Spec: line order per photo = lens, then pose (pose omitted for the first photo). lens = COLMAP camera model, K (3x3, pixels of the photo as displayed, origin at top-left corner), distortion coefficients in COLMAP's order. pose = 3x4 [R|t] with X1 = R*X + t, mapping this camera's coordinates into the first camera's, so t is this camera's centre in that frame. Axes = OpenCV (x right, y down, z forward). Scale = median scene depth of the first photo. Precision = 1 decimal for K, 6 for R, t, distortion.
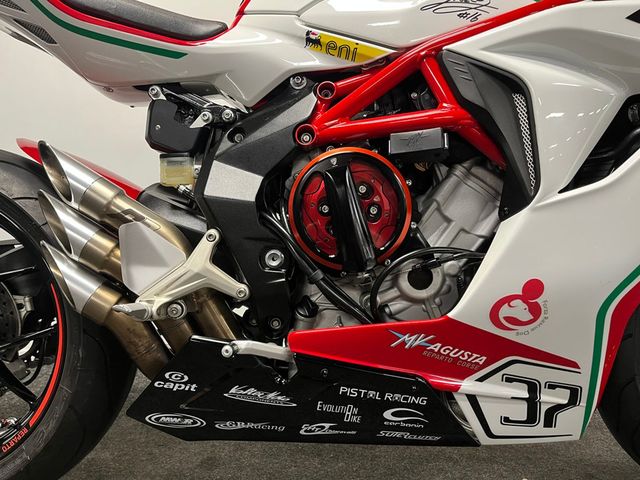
lens RADIAL K [[485.9, 0, 320.0], [0, 485.9, 240.0], [0, 0, 1]] dist [0.063865, -0.078695]
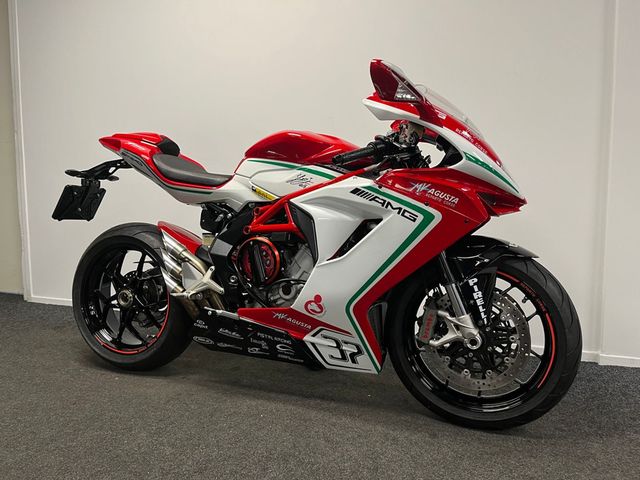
lens RADIAL K [[485.9, 0, 320.0], [0, 485.9, 240.0], [0, 0, 1]] dist [0.063865, -0.078695]
pose [[0.934790, 0.036615, -0.353308, 1.185903], [-0.030935, 0.999286, 0.021714, -0.227345], [0.353851, -0.009369, 0.935255, -1.175812]]
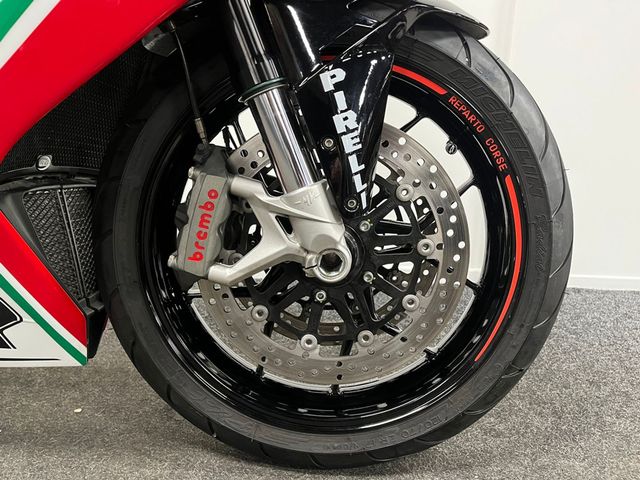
lens RADIAL K [[485.9, 0, 320.0], [0, 485.9, 240.0], [0, 0, 1]] dist [0.063865, -0.078695]
pose [[0.999242, 0.038697, 0.004226, 1.051528], [-0.038892, 0.987788, 0.150873, 0.100238], [0.001664, -0.150923, 0.988544, 0.332682]]
